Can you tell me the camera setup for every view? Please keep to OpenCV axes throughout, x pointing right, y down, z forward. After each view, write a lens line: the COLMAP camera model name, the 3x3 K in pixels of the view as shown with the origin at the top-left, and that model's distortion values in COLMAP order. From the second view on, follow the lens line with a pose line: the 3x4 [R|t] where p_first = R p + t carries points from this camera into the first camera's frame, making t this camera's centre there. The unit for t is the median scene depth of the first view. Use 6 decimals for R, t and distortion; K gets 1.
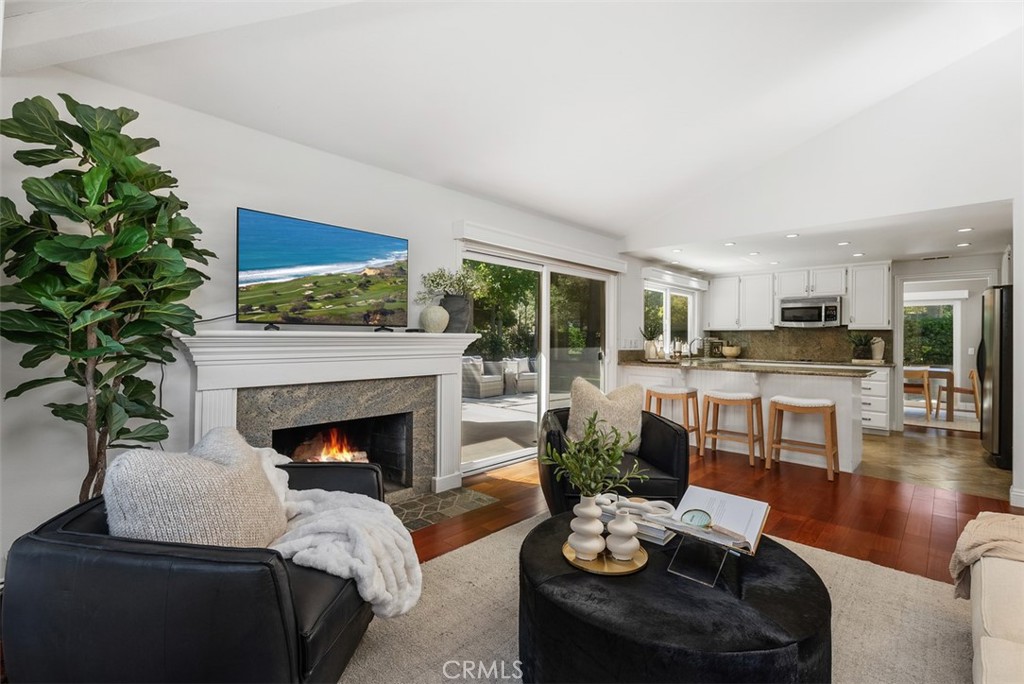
lens RADIAL K [[474.1, 0, 486.8], [0, 474.1, 334.7], [0, 0, 1]] dist [-0.002690, -0.002145]
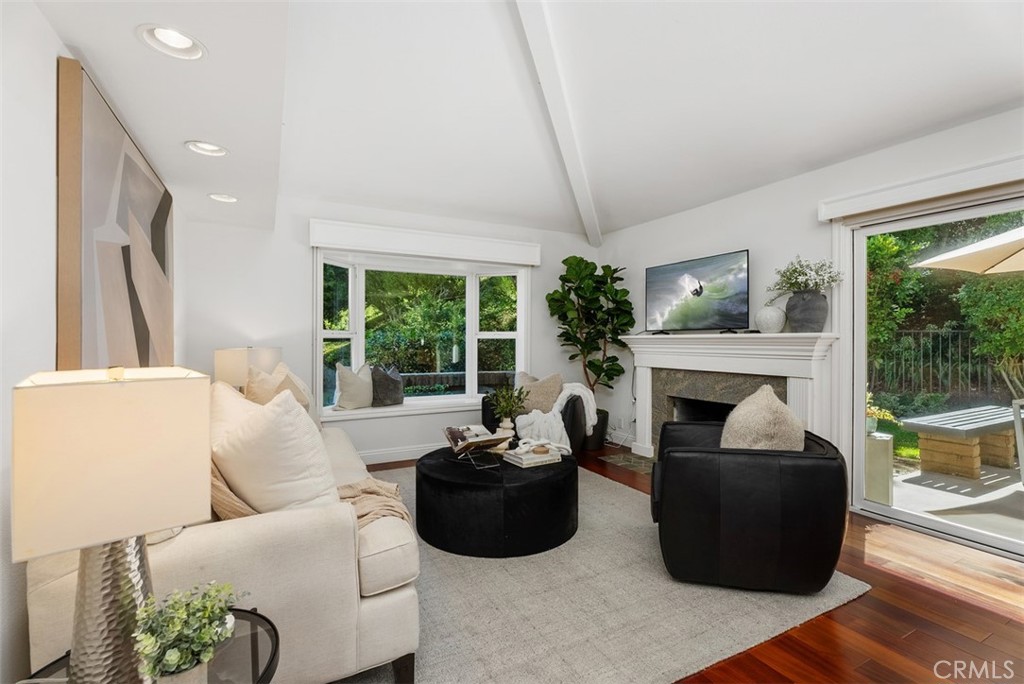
lens RADIAL K [[474.1, 0, 514.1], [0, 474.1, 339.5], [0, 0, 1]] dist [-0.002690, -0.002145]
pose [[-0.312152, -0.009775, -0.949982, 1.076781], [0.002985, 0.999932, -0.011270, 0.020465], [0.950027, -0.006353, -0.312102, 0.853123]]
